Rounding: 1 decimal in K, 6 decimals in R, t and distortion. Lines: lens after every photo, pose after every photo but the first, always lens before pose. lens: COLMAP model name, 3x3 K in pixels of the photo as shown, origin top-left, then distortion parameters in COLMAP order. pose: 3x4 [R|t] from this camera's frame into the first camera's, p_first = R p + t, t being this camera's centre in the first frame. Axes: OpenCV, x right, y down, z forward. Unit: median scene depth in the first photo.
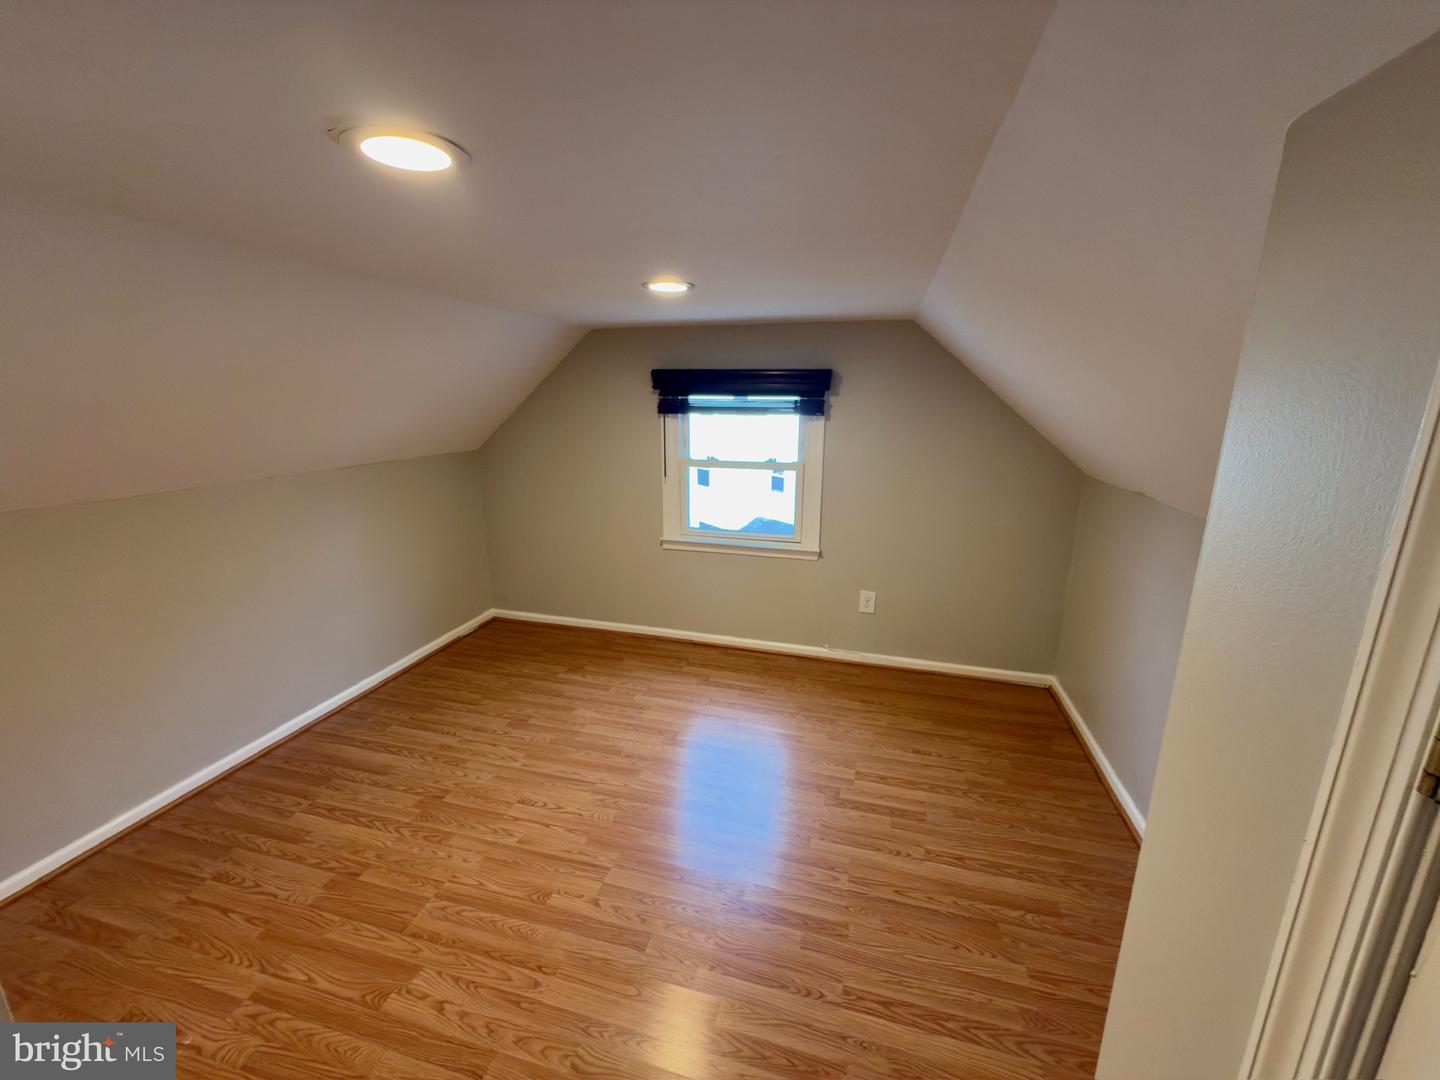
lens RADIAL K [[571.4, 0, 720.0], [0, 571.4, 540.0], [0, 0, 1]] dist [-0.000700, 0.000002]
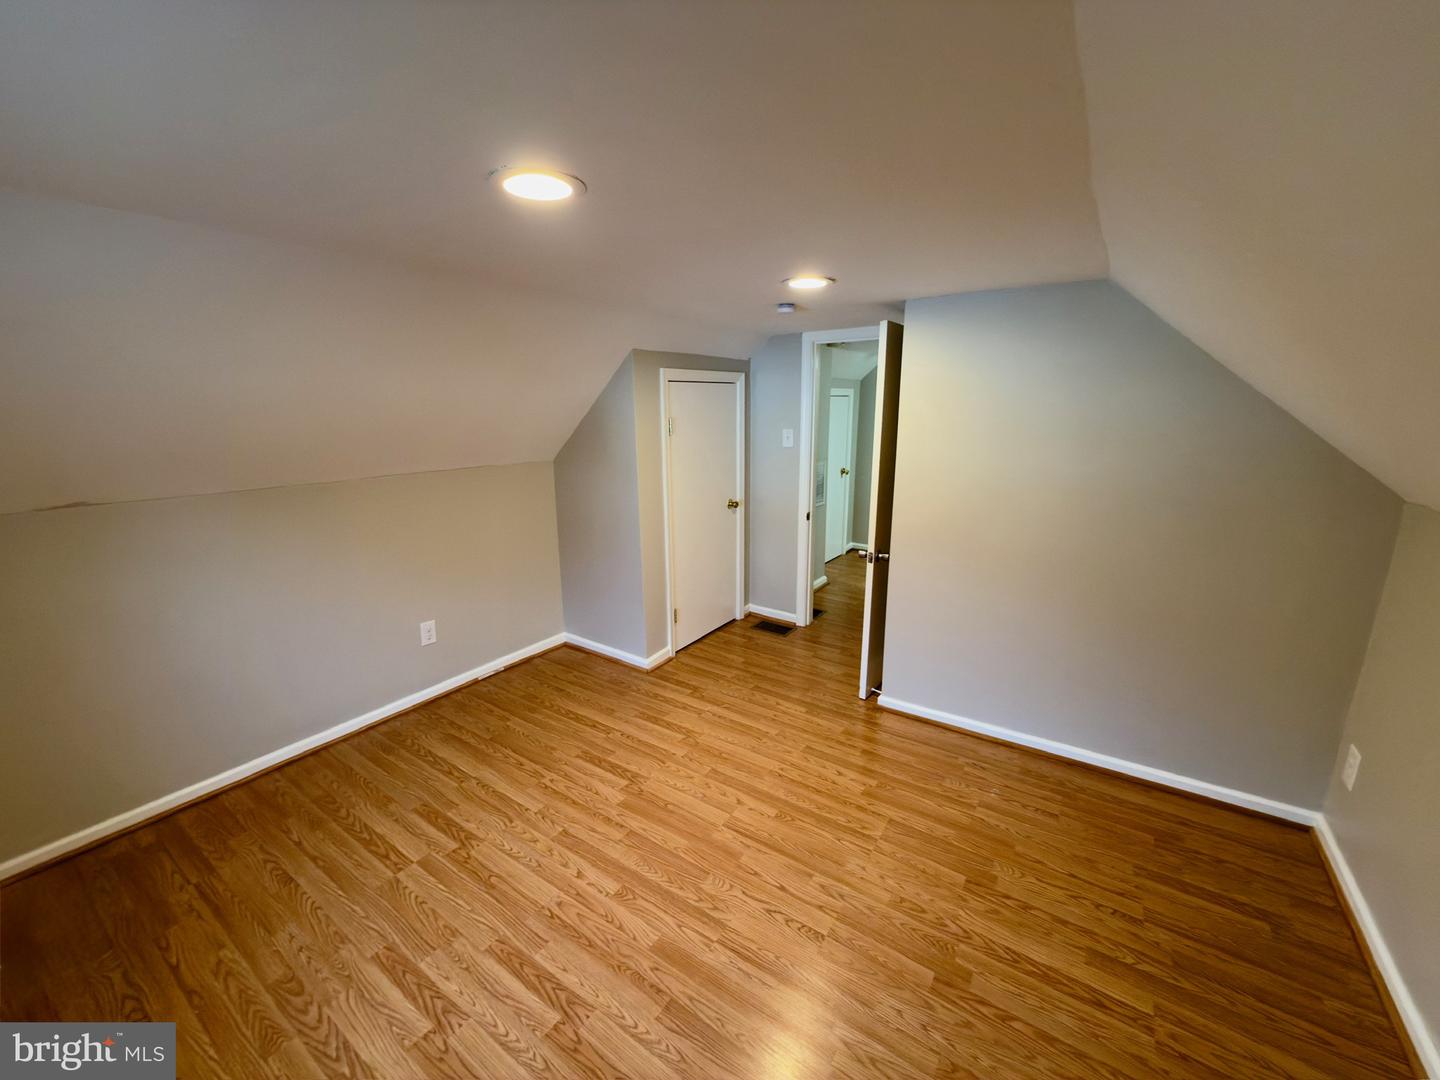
lens RADIAL K [[571.4, 0, 720.0], [0, 571.4, 540.0], [0, 0, 1]] dist [-0.000700, 0.000002]
pose [[-0.942427, -0.081807, 0.324251, -0.474121], [0.078609, 0.888253, 0.452579, -0.380497], [-0.325041, 0.452012, -0.830682, 1.589677]]
